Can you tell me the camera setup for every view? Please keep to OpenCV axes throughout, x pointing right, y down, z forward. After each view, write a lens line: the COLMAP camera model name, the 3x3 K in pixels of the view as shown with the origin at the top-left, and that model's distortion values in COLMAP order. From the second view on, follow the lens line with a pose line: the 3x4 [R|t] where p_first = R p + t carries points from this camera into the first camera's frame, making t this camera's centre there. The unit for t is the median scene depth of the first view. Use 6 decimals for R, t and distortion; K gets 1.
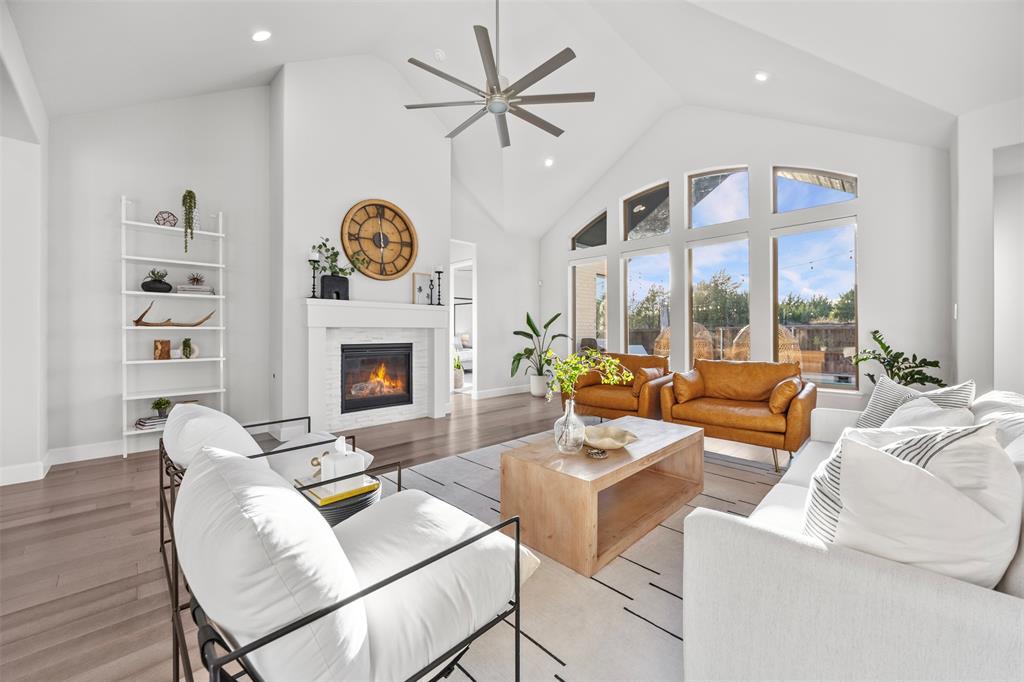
lens RADIAL K [[385.8, 0, 515.1], [0, 385.8, 338.0], [0, 0, 1]] dist [-0.019418, -0.001028]
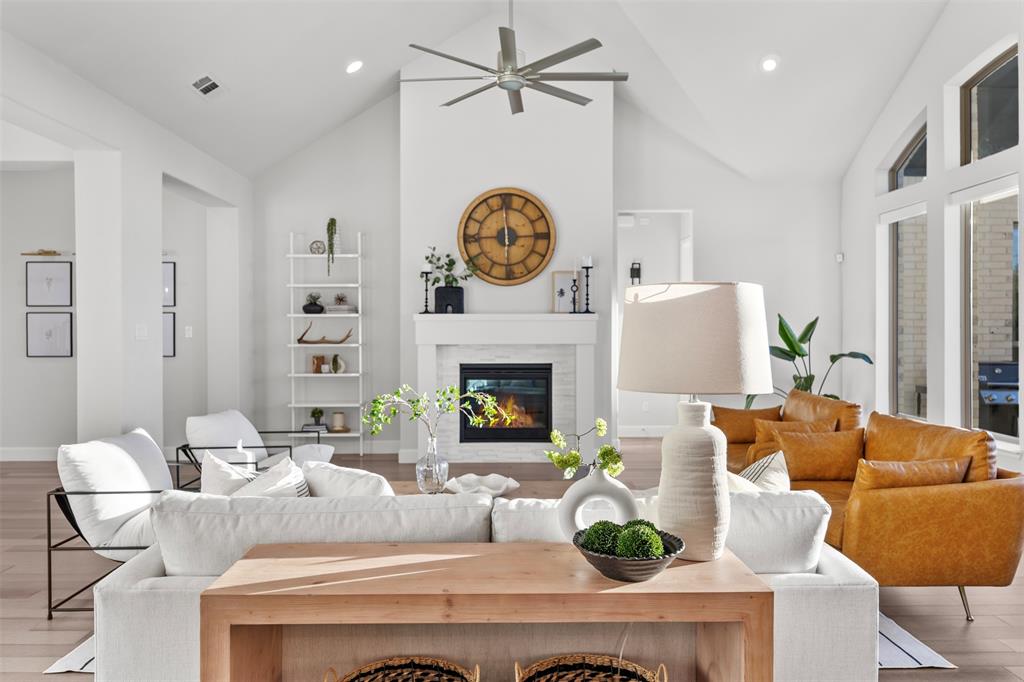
lens RADIAL K [[683.0, 0, 508.7], [0, 683.0, 345.0], [0, 0, 1]] dist [-0.011655, 0.000834]
pose [[0.718366, 0.015516, -0.695492, 0.697320], [-0.008139, 0.999870, 0.013901, -0.047543], [0.695617, -0.004325, 0.718399, -0.038409]]
